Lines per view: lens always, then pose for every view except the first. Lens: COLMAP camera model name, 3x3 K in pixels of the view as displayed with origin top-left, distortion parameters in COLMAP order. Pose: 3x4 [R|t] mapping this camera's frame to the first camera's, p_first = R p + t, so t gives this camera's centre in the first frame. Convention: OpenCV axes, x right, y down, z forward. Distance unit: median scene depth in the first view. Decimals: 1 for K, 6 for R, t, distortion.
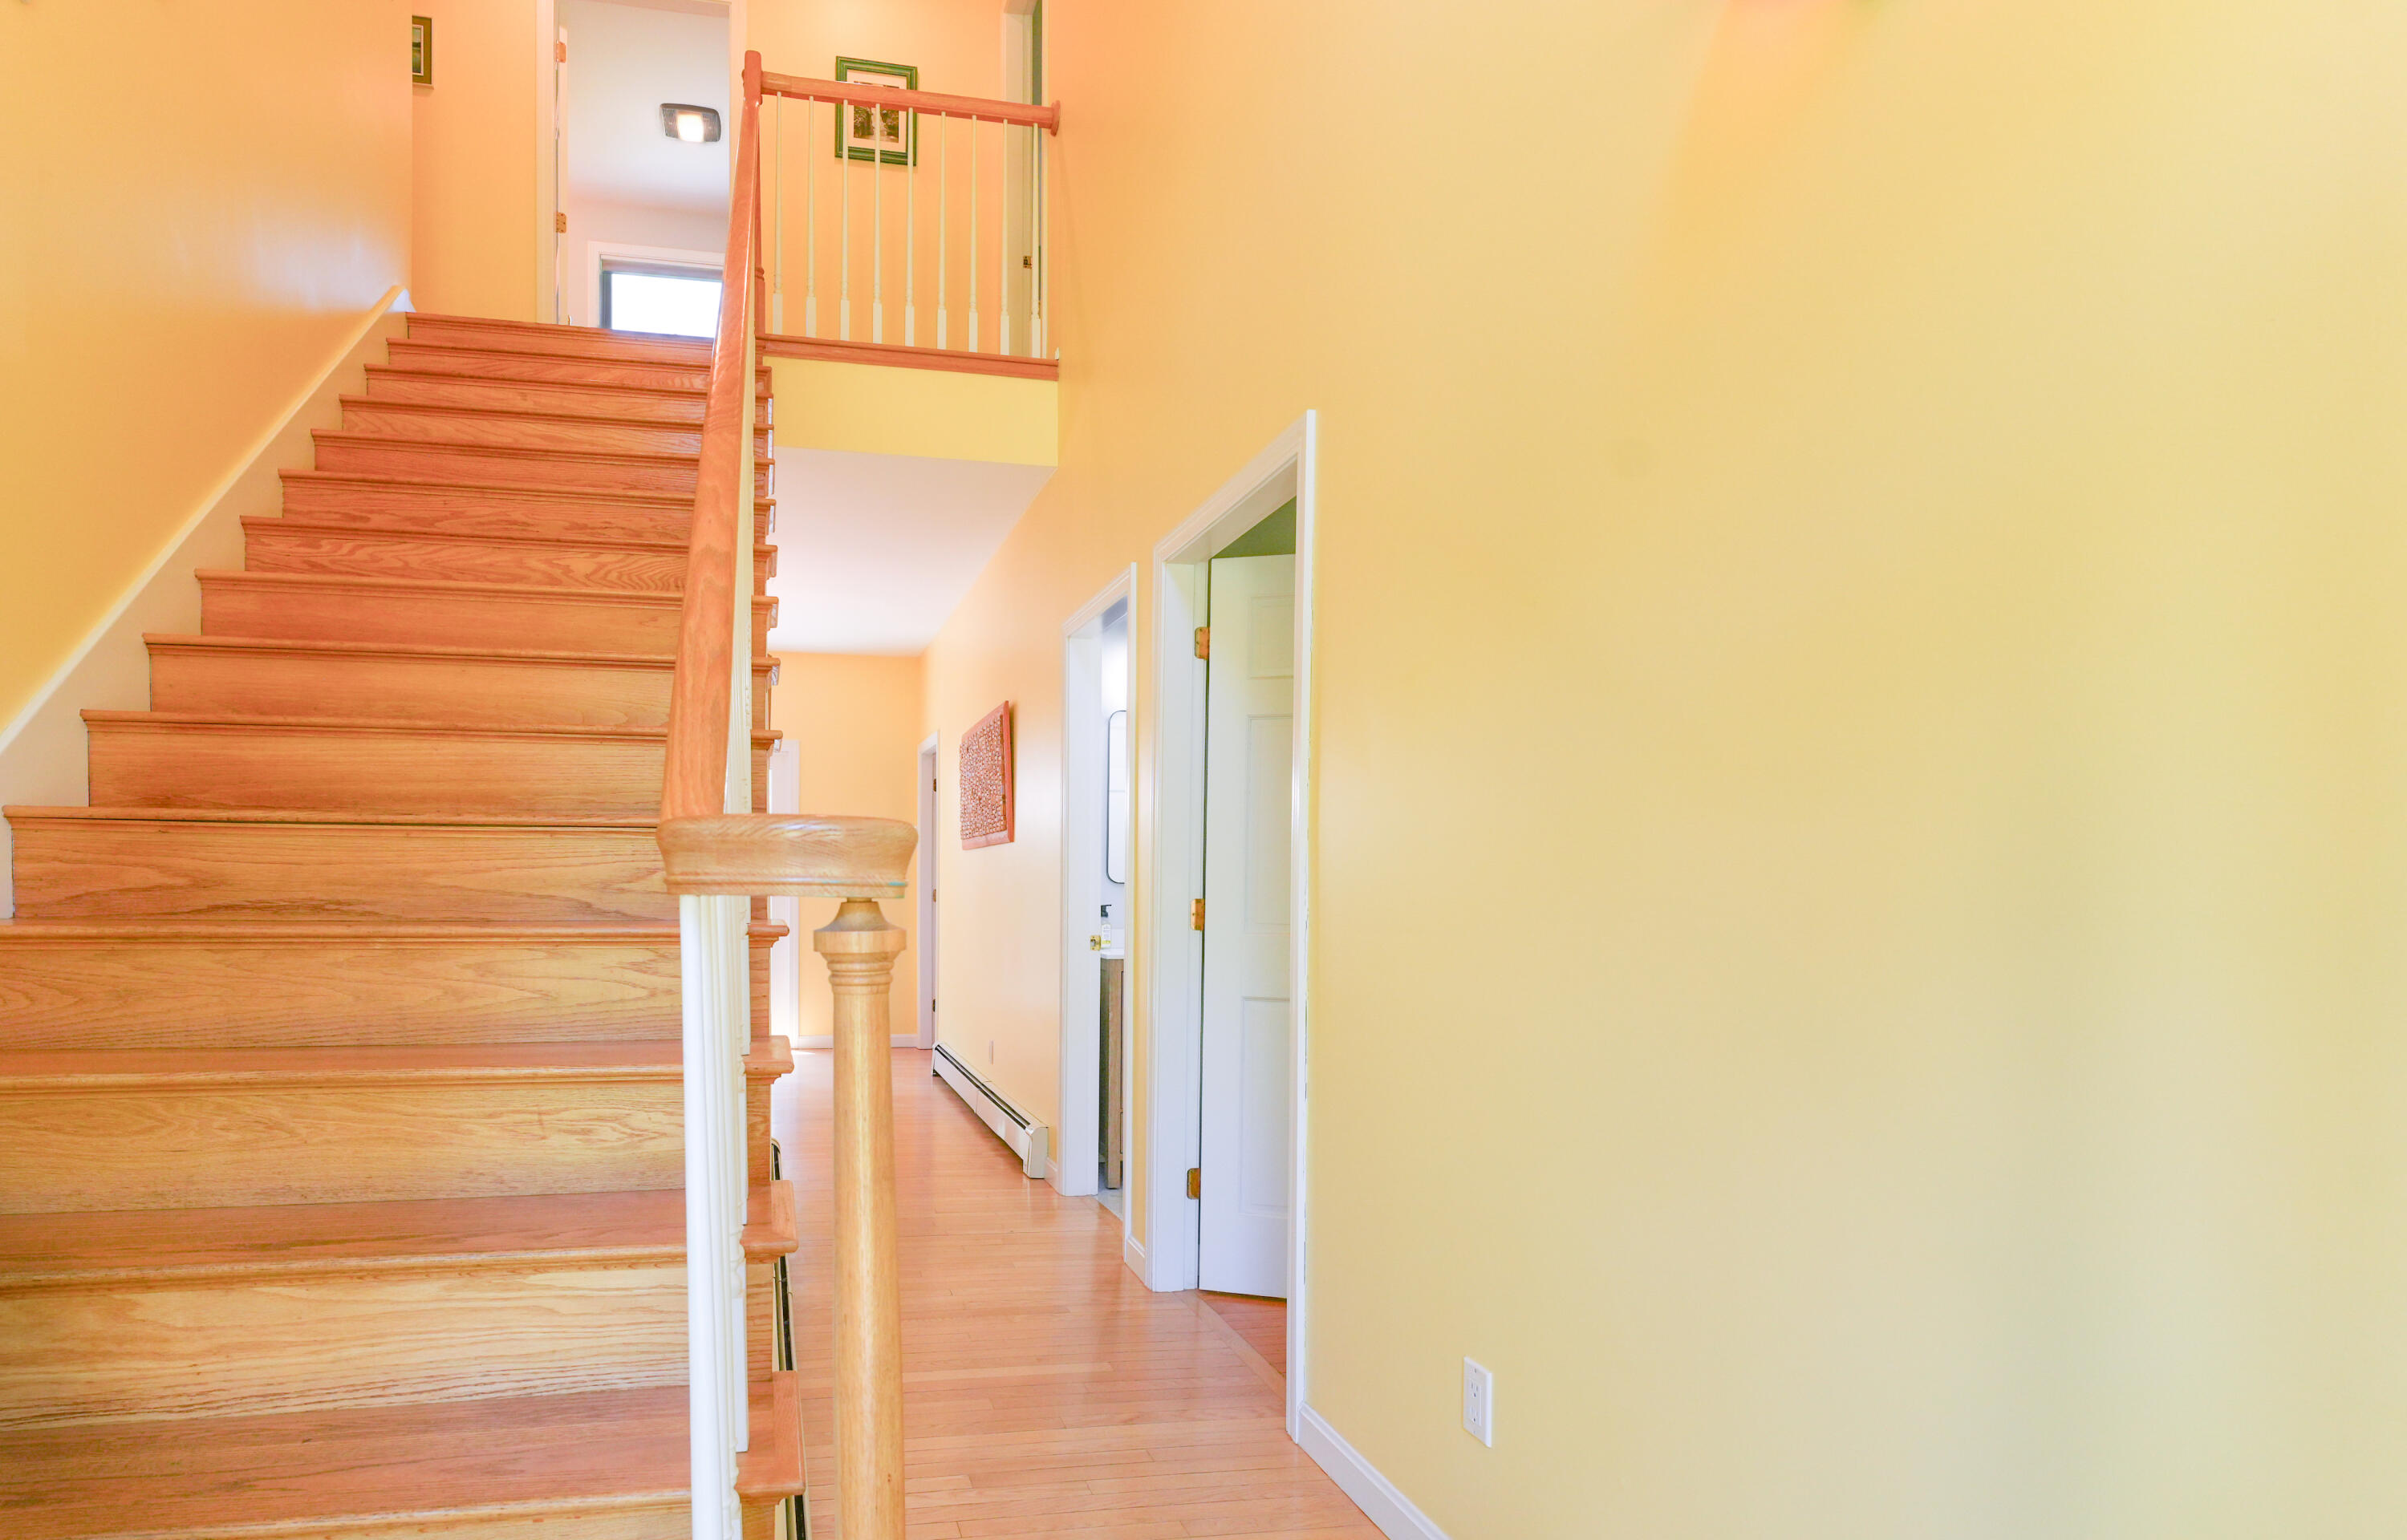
lens RADIAL K [[1370.7, 0, 1147.6], [0, 1370.7, 910.9], [0, 0, 1]] dist [0.002968, 0.002515]
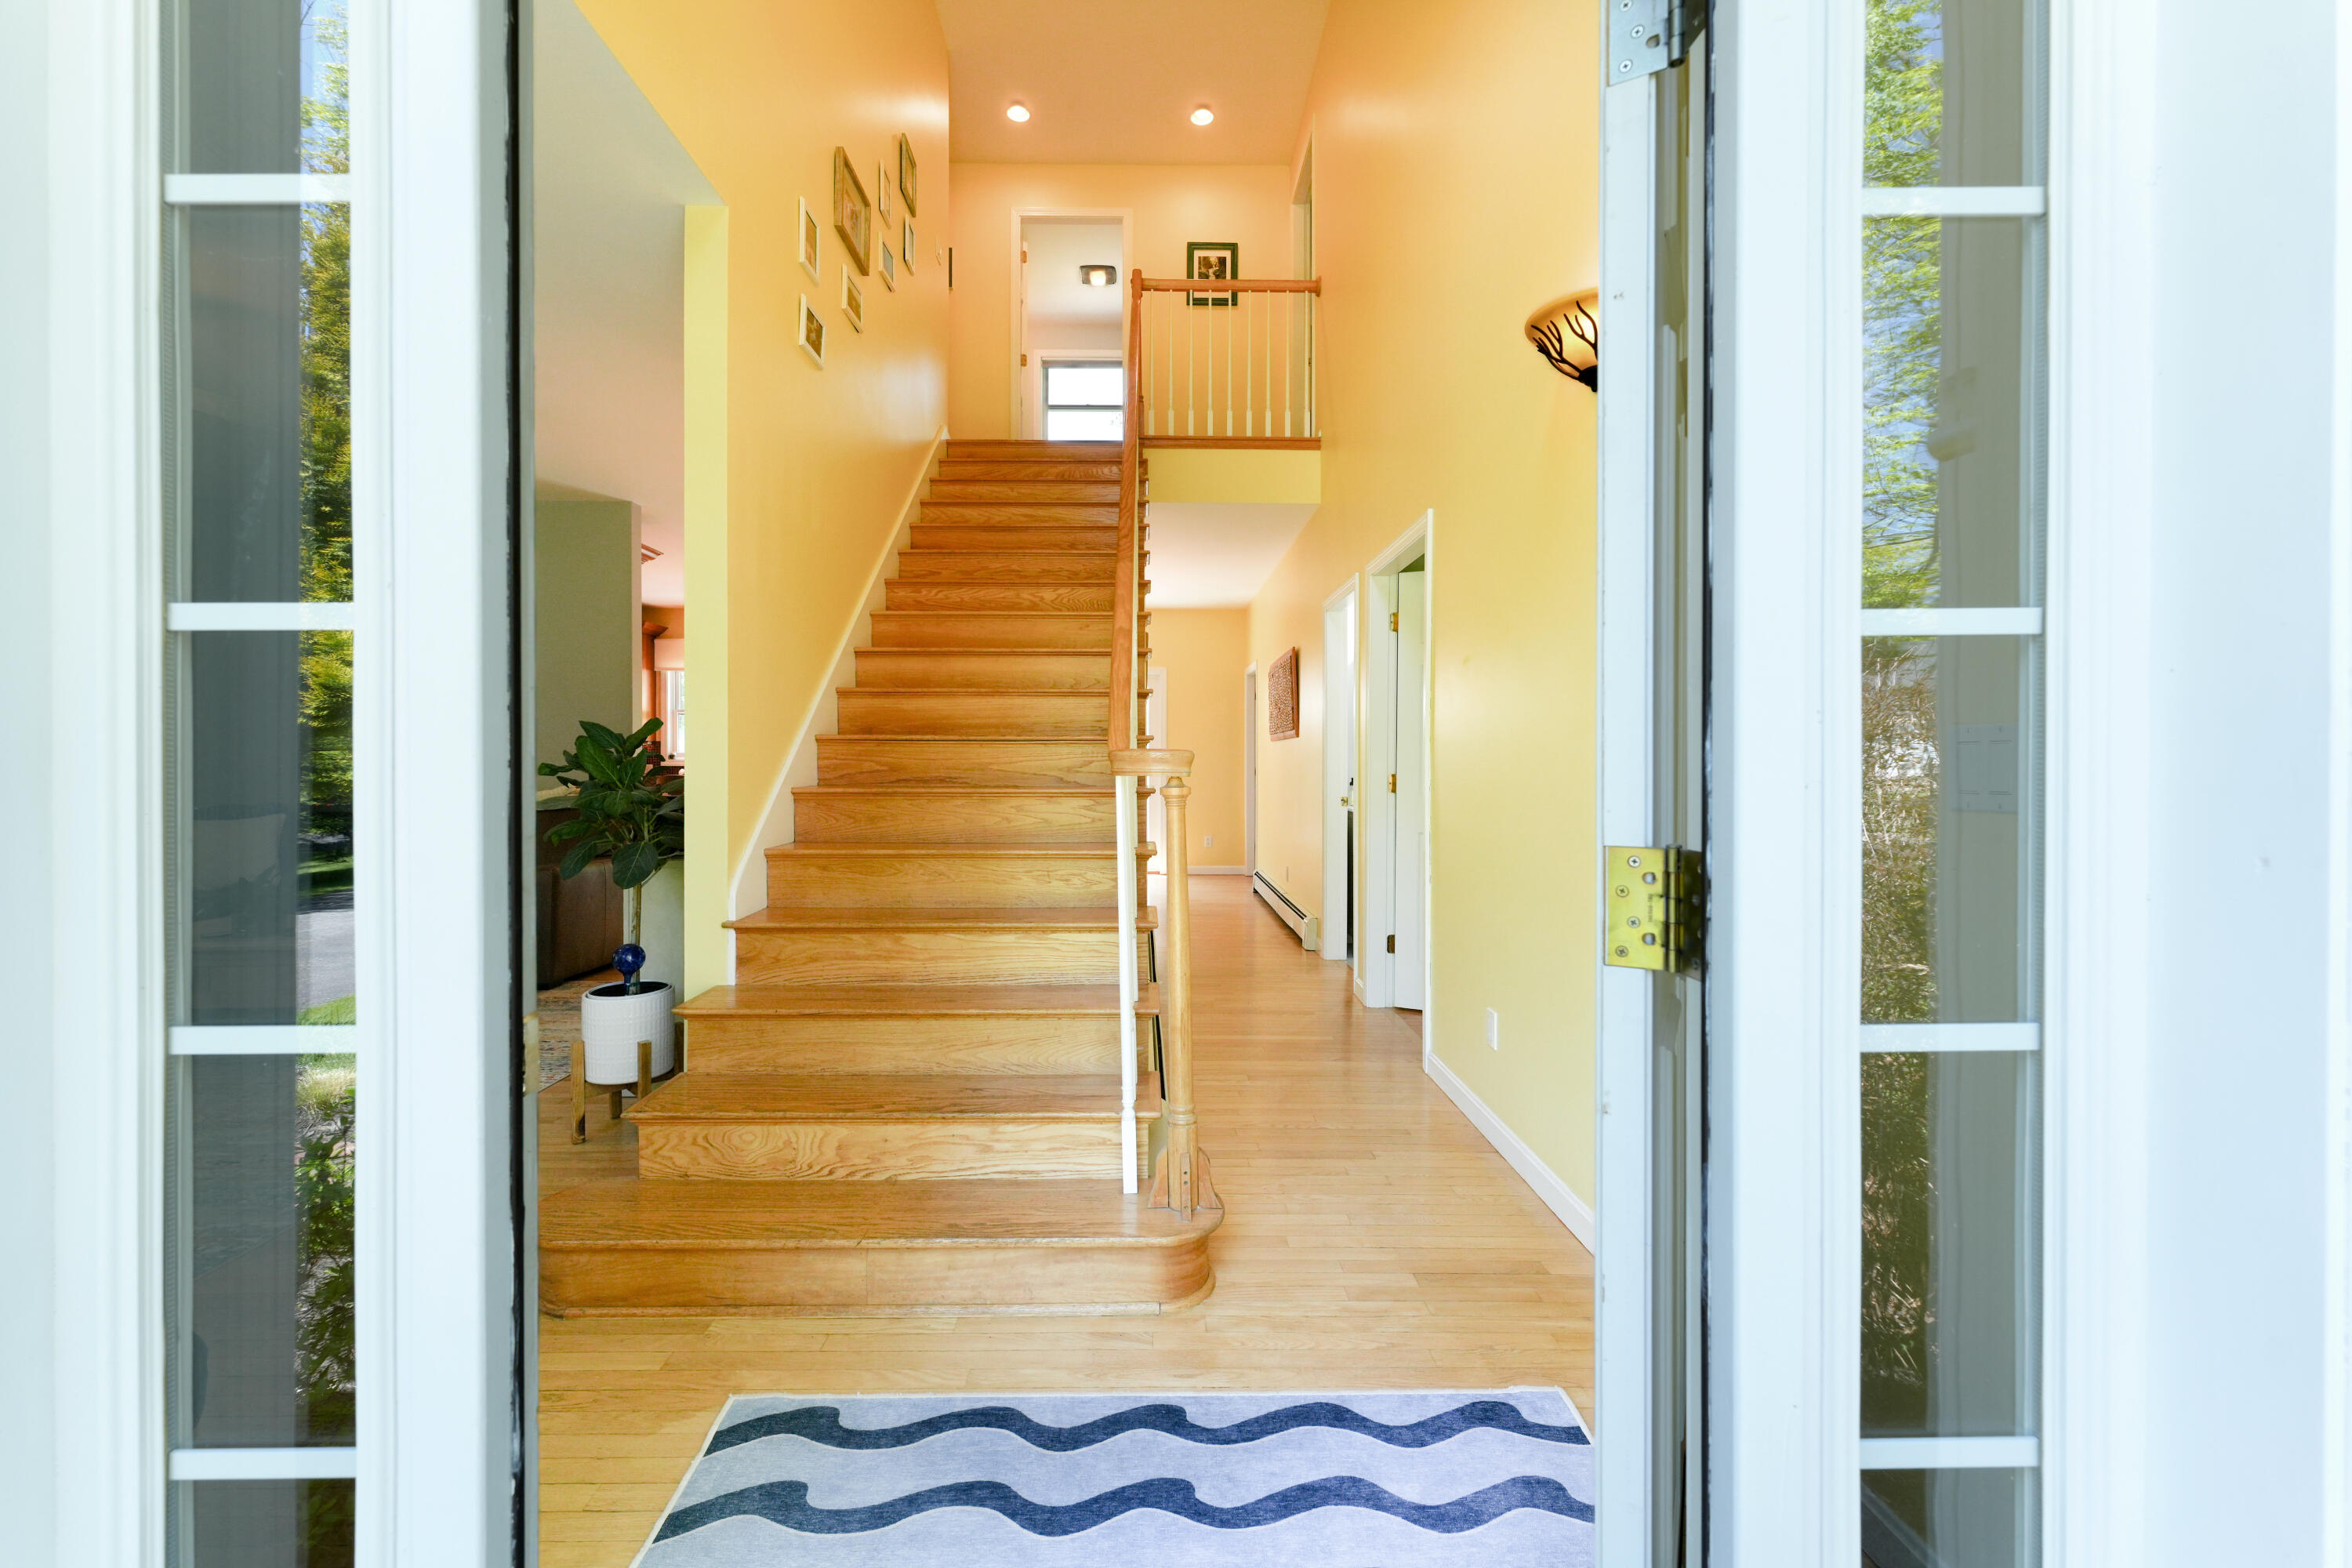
lens RADIAL K [[954.0, 0, 1182.0], [0, 954.0, 782.4], [0, 0, 1]] dist [0.003252, 0.001150]
pose [[0.973011, -0.001318, -0.230756, 0.061239], [0.001524, 0.999999, 0.000713, 0.000329], [0.230755, -0.001045, 0.973011, -0.218548]]
